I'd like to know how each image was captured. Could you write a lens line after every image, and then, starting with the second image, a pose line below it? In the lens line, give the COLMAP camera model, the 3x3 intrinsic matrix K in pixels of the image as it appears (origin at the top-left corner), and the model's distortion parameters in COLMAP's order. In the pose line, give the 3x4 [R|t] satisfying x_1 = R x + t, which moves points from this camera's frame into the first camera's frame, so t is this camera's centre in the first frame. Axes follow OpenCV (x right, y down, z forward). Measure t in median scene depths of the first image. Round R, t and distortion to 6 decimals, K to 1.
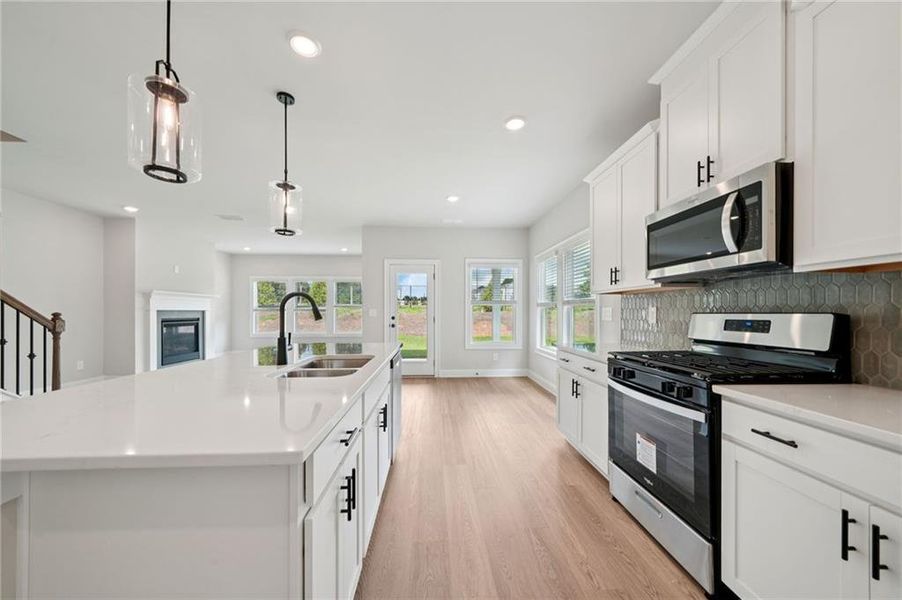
lens RADIAL K [[312.0, 0, 448.9], [0, 312.0, 315.7], [0, 0, 1]] dist [-0.001061, -0.000064]
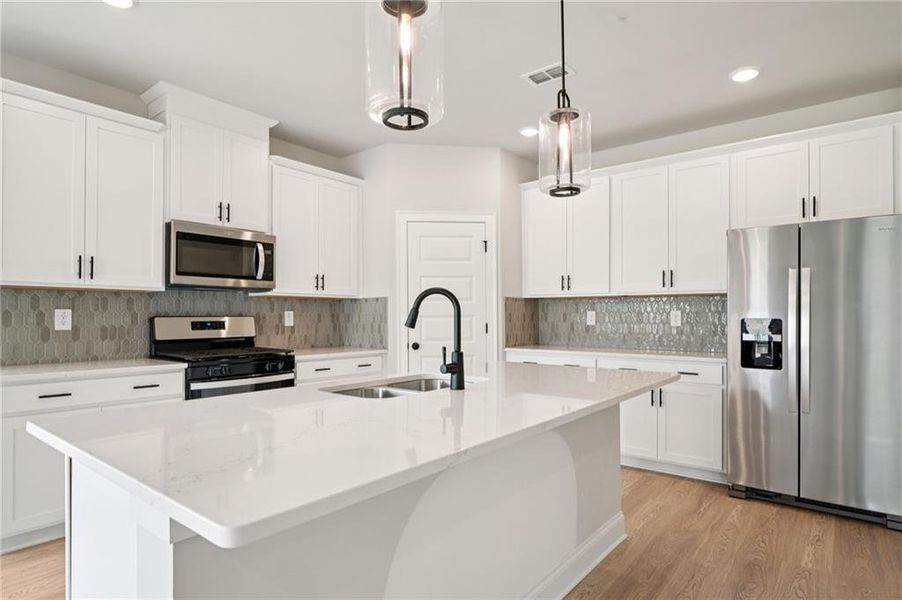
lens RADIAL K [[500.7, 0, 449.7], [0, 500.7, 307.4], [0, 0, 1]] dist [0.000829, 0.000050]
pose [[-0.741517, 0.009718, 0.670863, -1.214311], [0.006706, 0.999952, -0.007073, -0.023372], [-0.670900, -0.000746, -0.741547, 1.748552]]
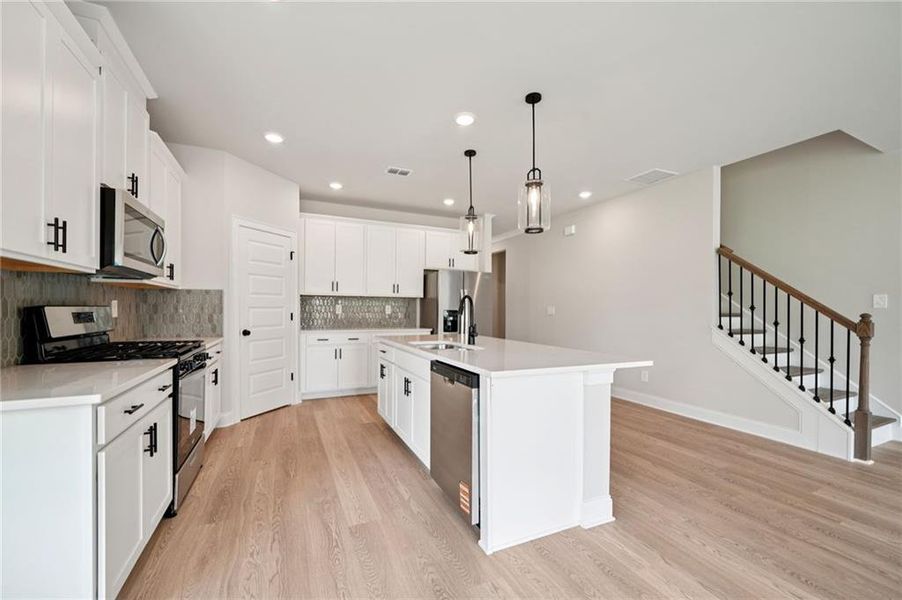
lens RADIAL K [[365.9, 0, 448.6], [0, 365.9, 308.4], [0, 0, 1]] dist [-0.000668, -0.000047]
pose [[-0.931946, -0.010040, -0.362459, 0.195730], [-0.014145, 0.999862, 0.008674, -0.026729], [0.362322, 0.013211, -0.931959, 2.422296]]
